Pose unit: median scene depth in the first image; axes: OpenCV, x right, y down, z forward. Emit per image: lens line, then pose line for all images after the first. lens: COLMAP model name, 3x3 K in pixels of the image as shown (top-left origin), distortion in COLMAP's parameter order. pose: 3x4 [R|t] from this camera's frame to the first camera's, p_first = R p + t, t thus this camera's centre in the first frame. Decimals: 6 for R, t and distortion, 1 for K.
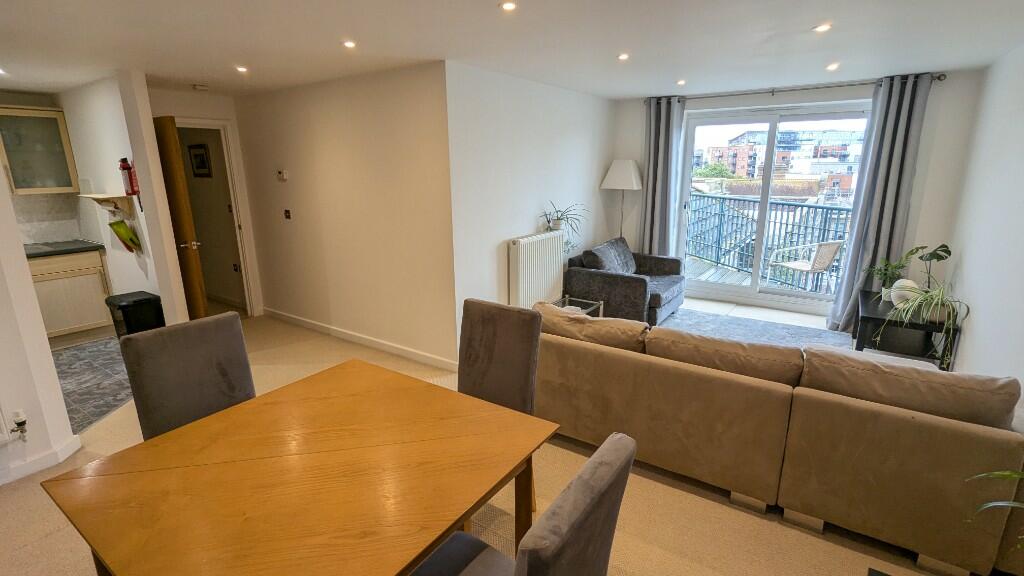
lens RADIAL K [[482.2, 0, 512.0], [0, 482.2, 289.7], [0, 0, 1]] dist [-0.005099, 0.000483]
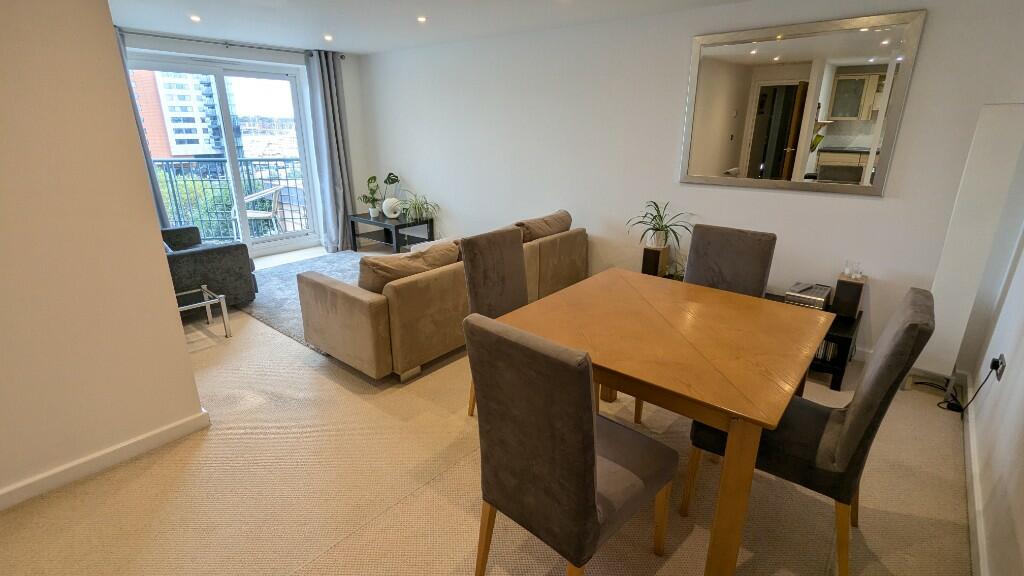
lens RADIAL K [[482.2, 0, 510.3], [0, 482.2, 289.6], [0, 0, 1]] dist [-0.005099, 0.000483]
pose [[0.085520, -0.310334, 0.946773, -0.615119], [0.245147, 0.927595, 0.281904, -0.082584], [-0.965707, 0.207990, 0.155406, 0.435089]]
